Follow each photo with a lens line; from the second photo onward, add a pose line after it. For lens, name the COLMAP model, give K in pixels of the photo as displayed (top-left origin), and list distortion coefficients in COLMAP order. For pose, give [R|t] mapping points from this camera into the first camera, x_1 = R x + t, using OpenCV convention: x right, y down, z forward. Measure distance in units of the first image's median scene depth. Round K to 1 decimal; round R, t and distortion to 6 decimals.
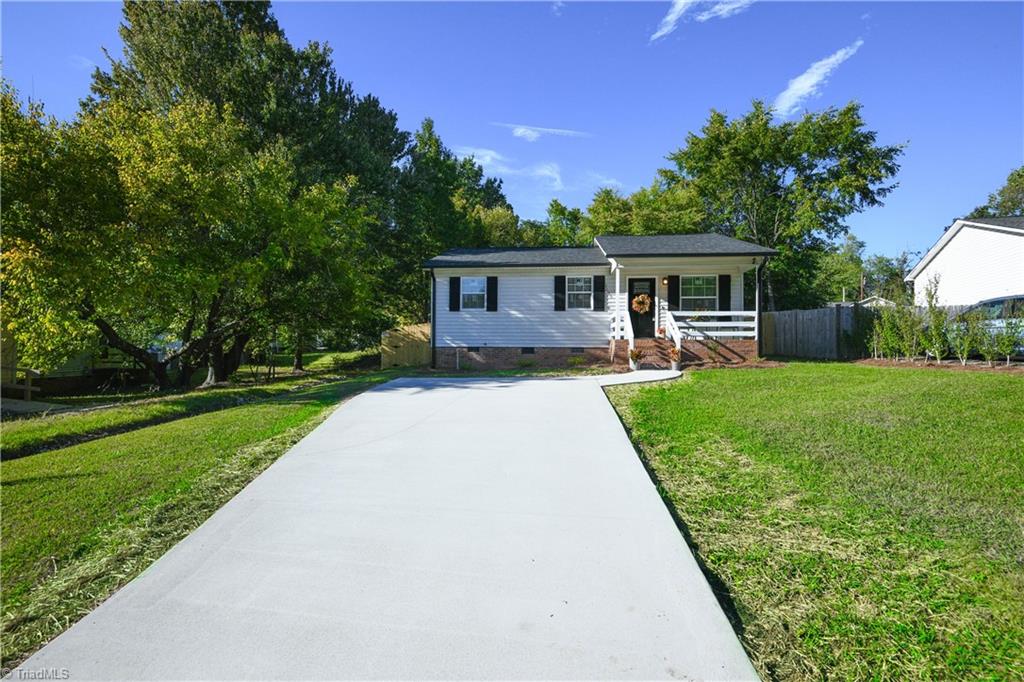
lens RADIAL K [[474.4, 0, 516.6], [0, 474.4, 342.0], [0, 0, 1]] dist [0.000516, -0.000695]
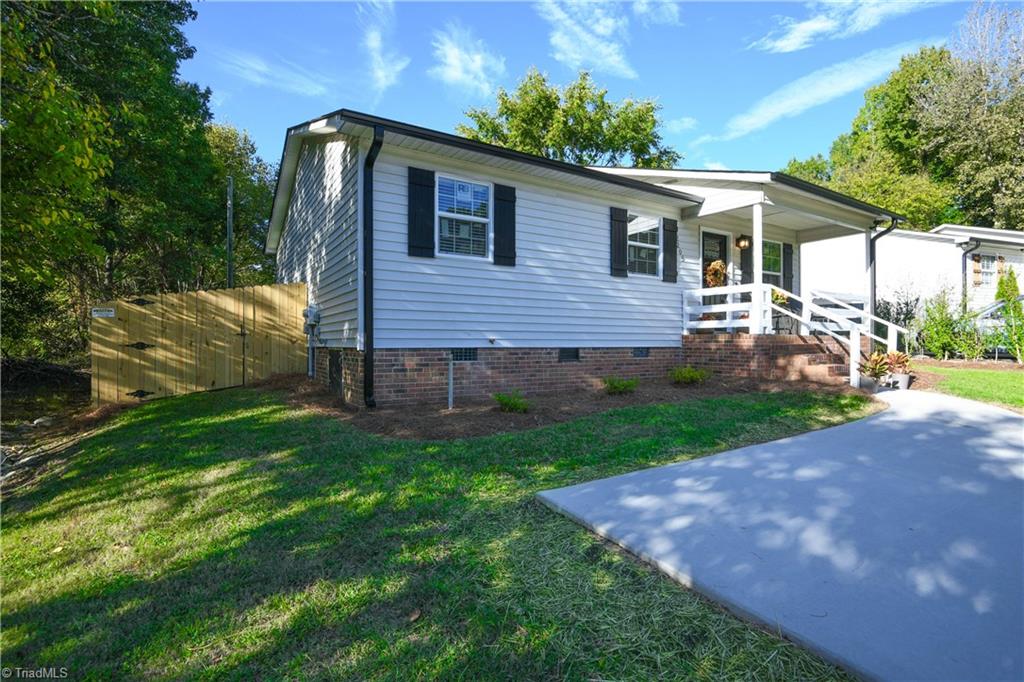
lens RADIAL K [[467.3, 0, 509.0], [0, 467.3, 343.5], [0, 0, 1]] dist [-0.017402, -0.000951]
pose [[0.801667, -0.006658, 0.597734, -0.311319], [-0.000370, 0.999932, 0.011634, 0.001515], [-0.597771, -0.009548, 0.801610, 0.670443]]
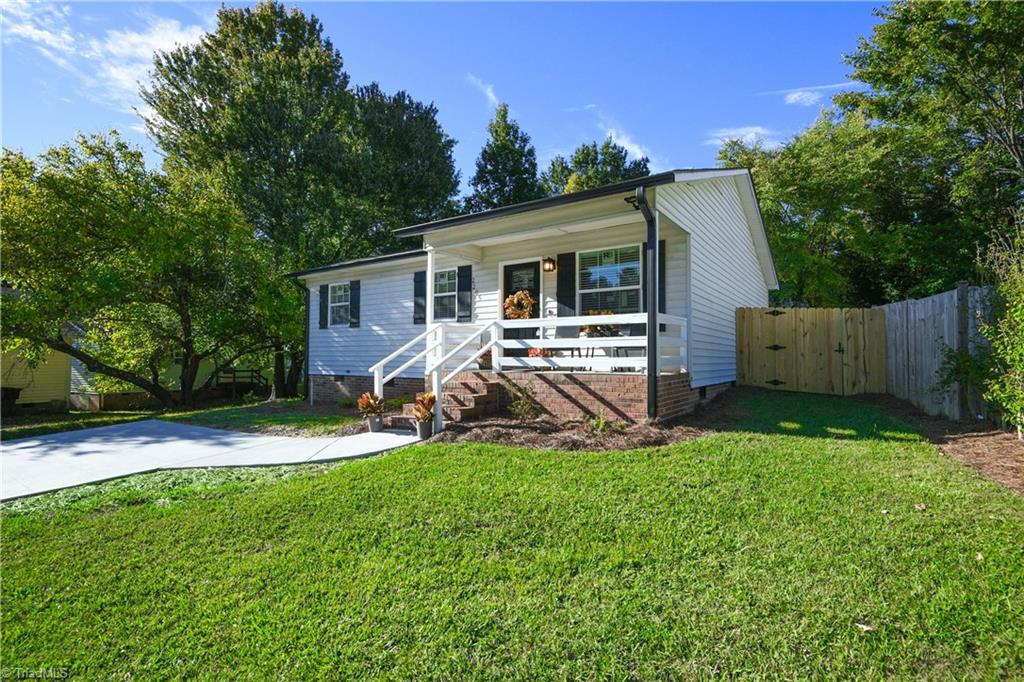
lens RADIAL K [[474.4, 0, 516.6], [0, 474.4, 342.0], [0, 0, 1]] dist [0.000516, -0.000695]
pose [[0.880136, -0.019231, -0.474333, 0.536038], [0.014043, 0.999797, -0.014479, -0.028427], [0.474515, 0.006083, 0.880227, 0.476925]]
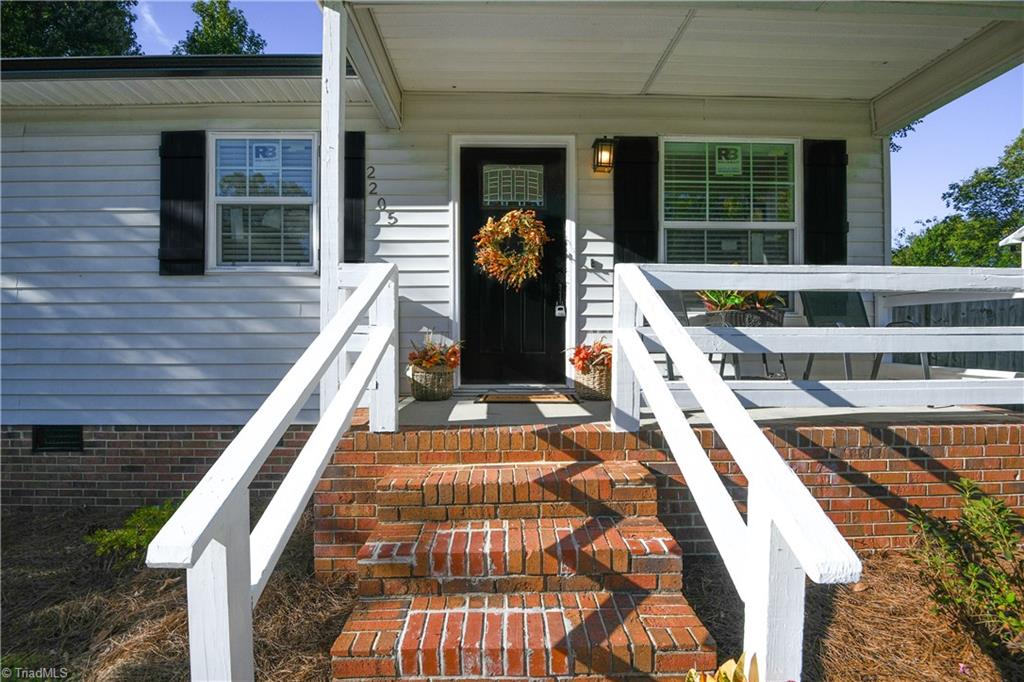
lens RADIAL K [[467.3, 0, 509.0], [0, 467.3, 343.5], [0, 0, 1]] dist [-0.017402, -0.000951]
pose [[0.993173, -0.008356, 0.116349, 0.231583], [0.005519, 0.999680, 0.024683, -0.036190], [-0.116518, -0.023873, 0.992902, 0.750740]]
